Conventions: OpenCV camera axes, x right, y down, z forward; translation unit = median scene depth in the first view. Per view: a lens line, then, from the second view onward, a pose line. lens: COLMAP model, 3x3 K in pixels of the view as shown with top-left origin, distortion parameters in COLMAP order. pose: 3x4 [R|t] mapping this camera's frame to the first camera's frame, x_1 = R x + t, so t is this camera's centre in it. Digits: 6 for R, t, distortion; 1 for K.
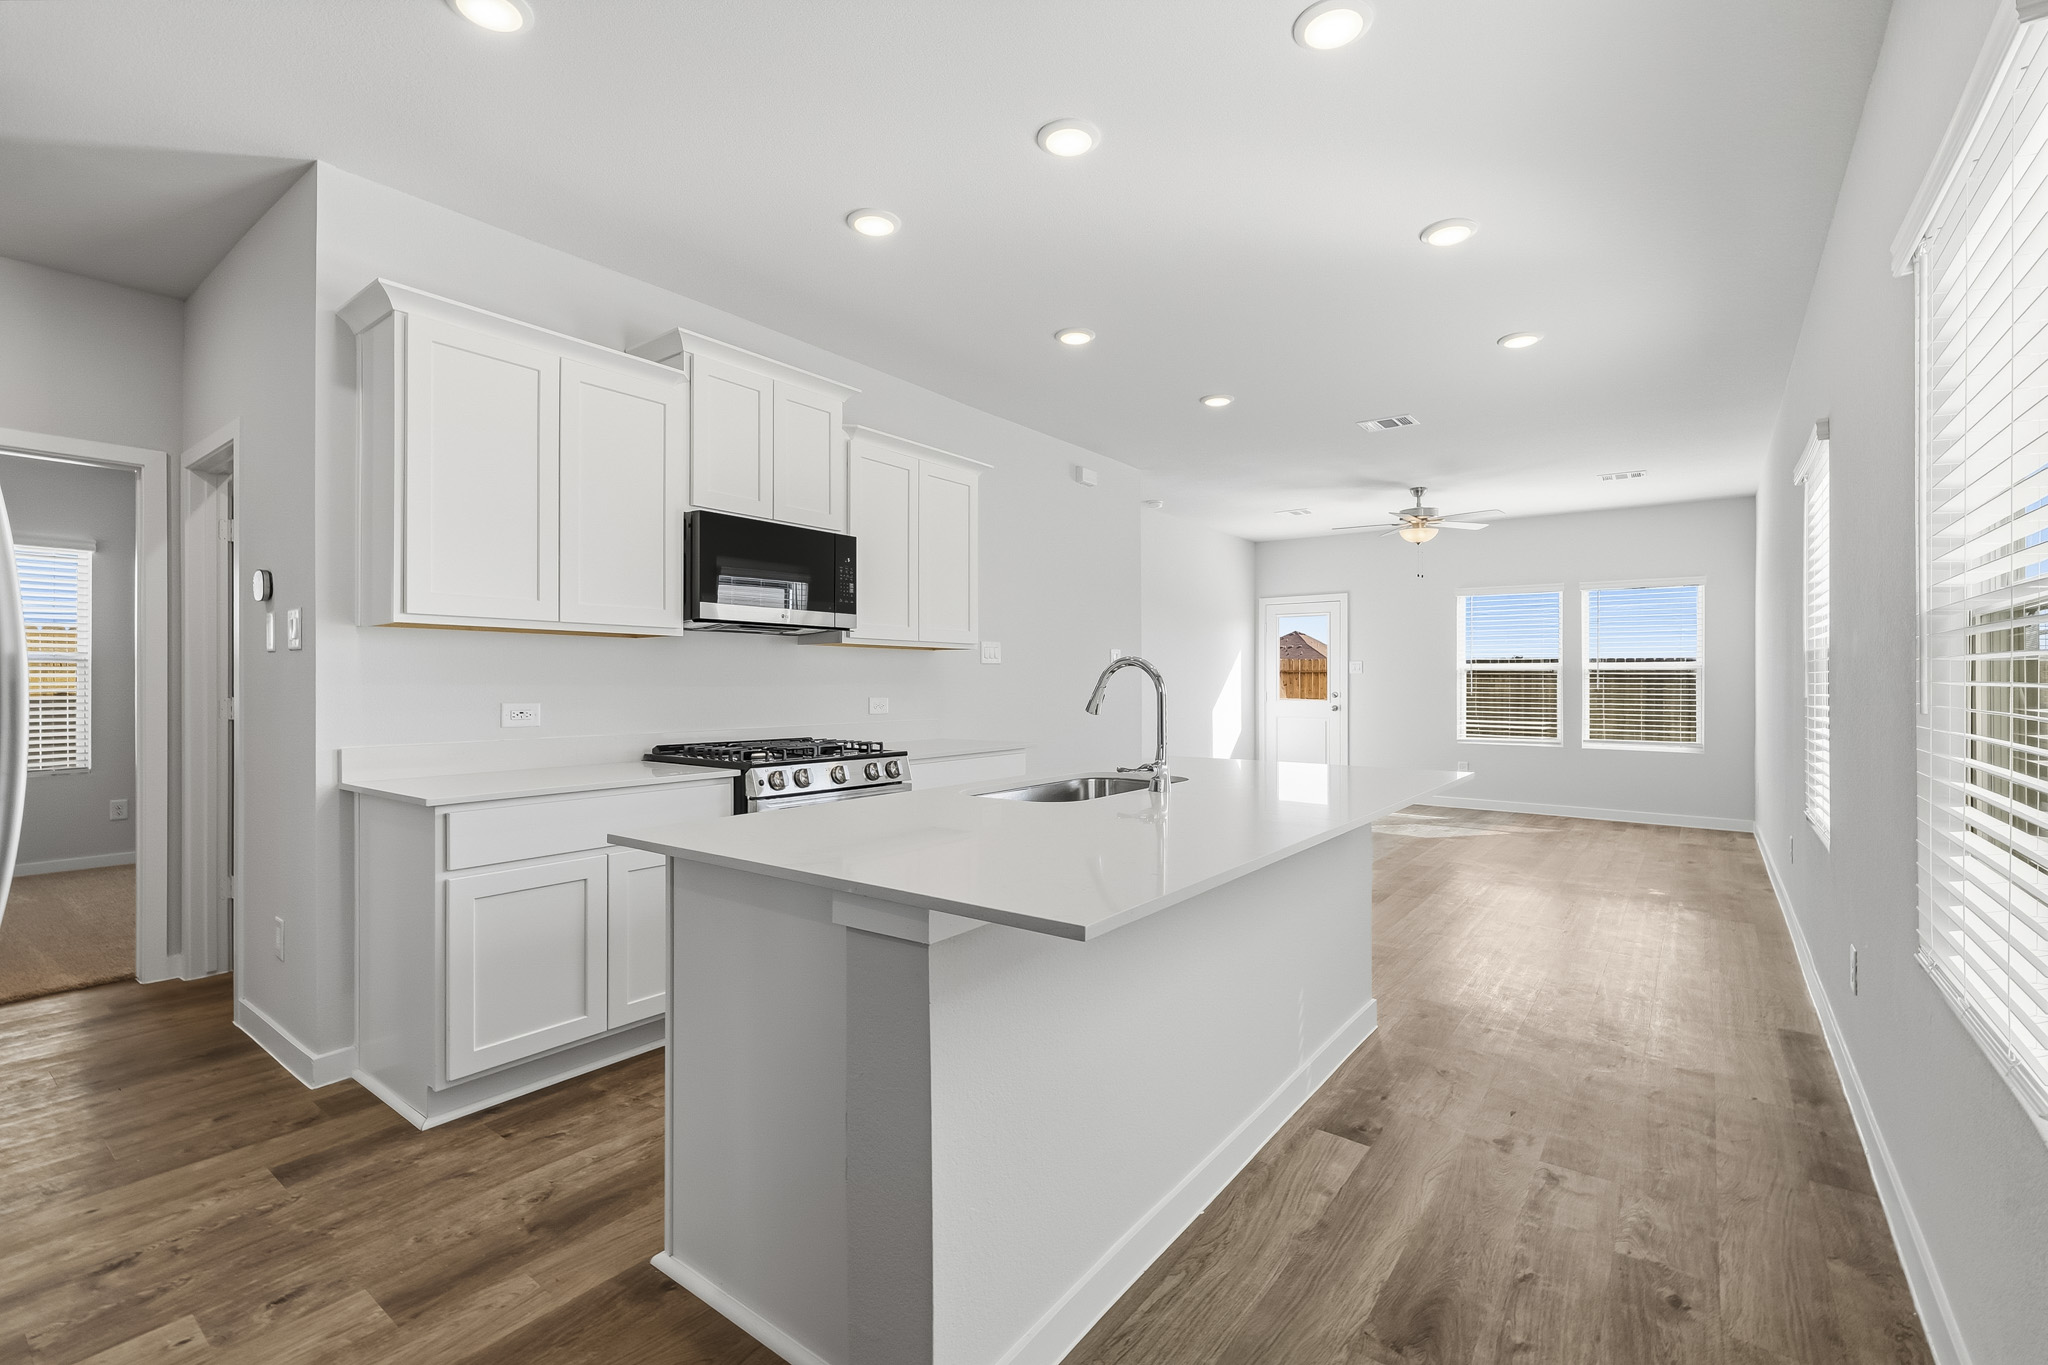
lens RADIAL K [[900.8, 0, 1024.0], [0, 900.8, 682.5], [0, 0, 1]] dist [-0.000825, 0.000352]
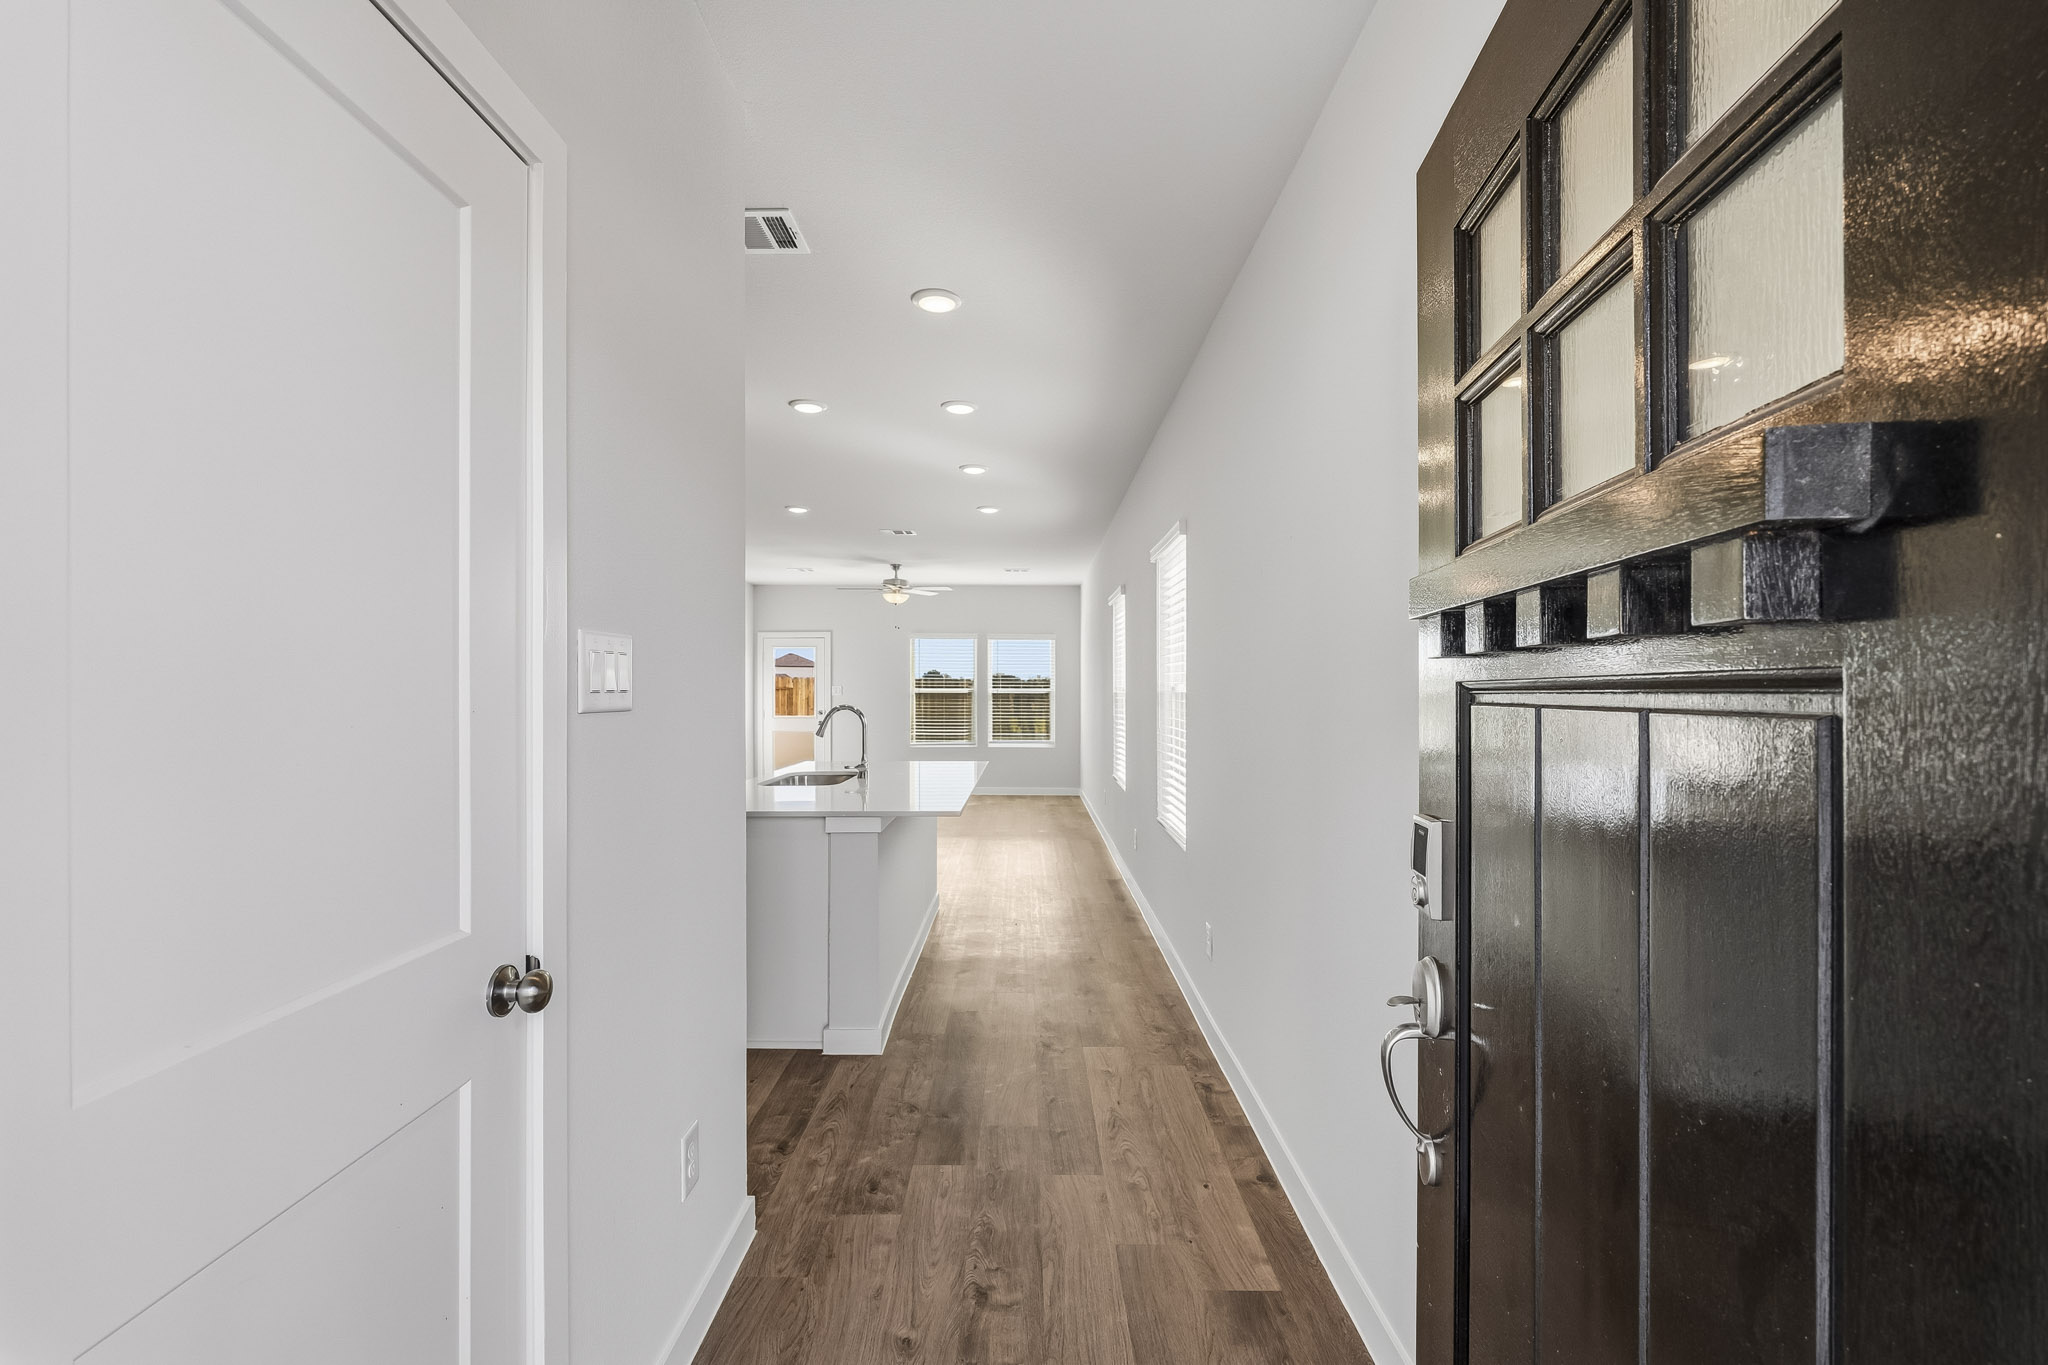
lens RADIAL K [[895.9, 0, 1031.8], [0, 895.9, 692.1], [0, 0, 1]] dist [-0.000359, 0.000017]
pose [[0.795457, -0.000860, 0.606009, -0.232097], [0.001052, 0.999999, 0.000038, -0.018348], [-0.606009, 0.000607, 0.795457, -0.225858]]
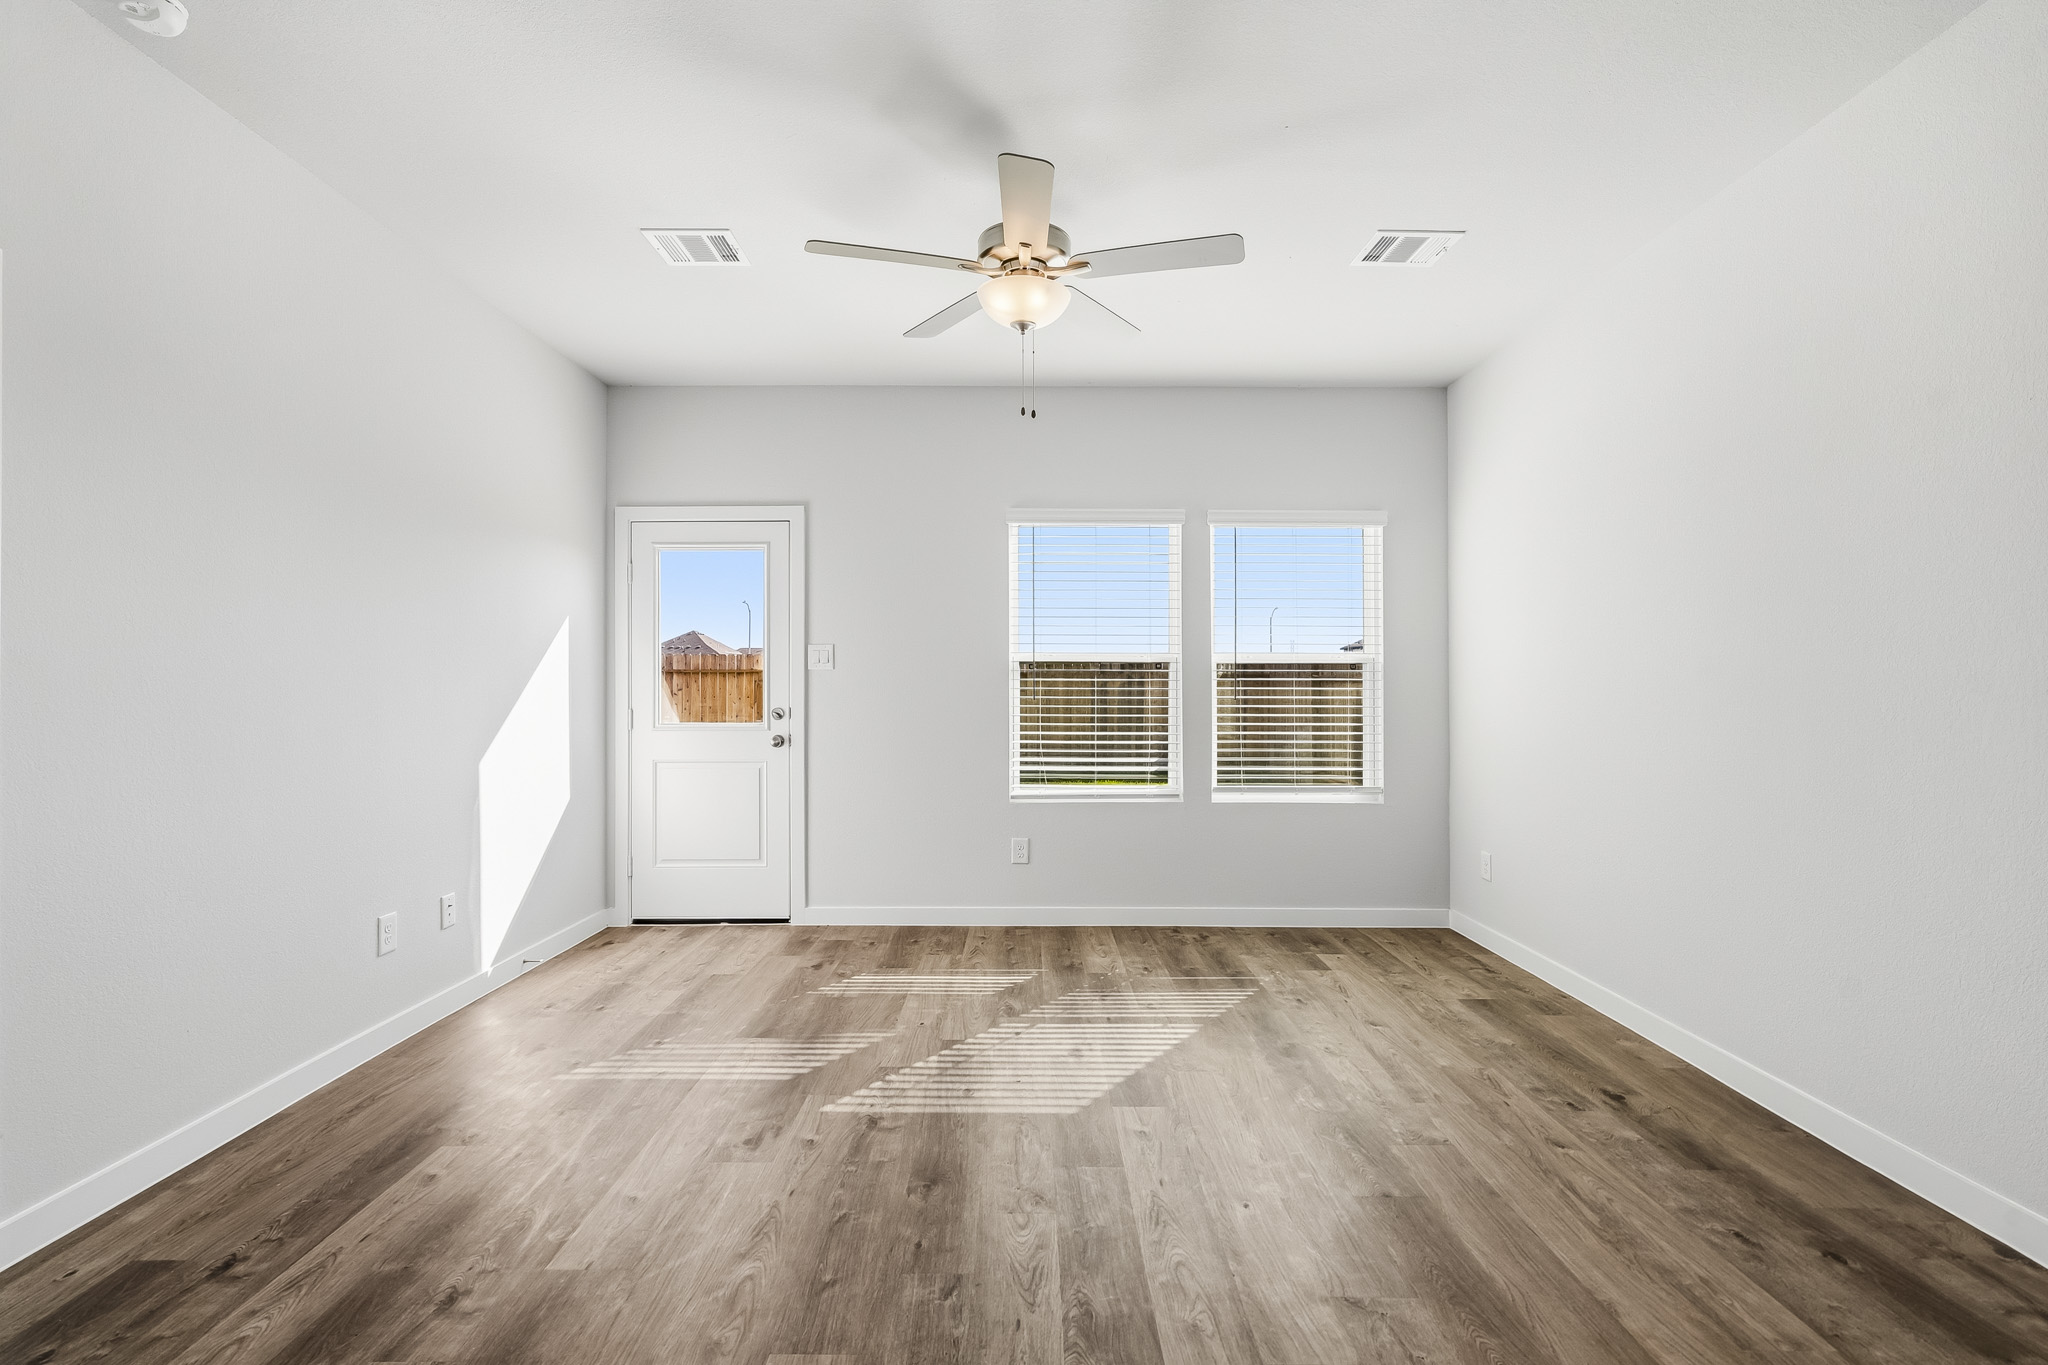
lens RADIAL K [[900.8, 0, 1024.0], [0, 900.8, 682.5], [0, 0, 1]] dist [-0.000825, 0.000352]
pose [[0.799589, -0.001482, 0.600546, 0.207172], [0.002435, 0.999997, -0.000773, -0.002819], [-0.600543, 0.002080, 0.799590, 0.691486]]
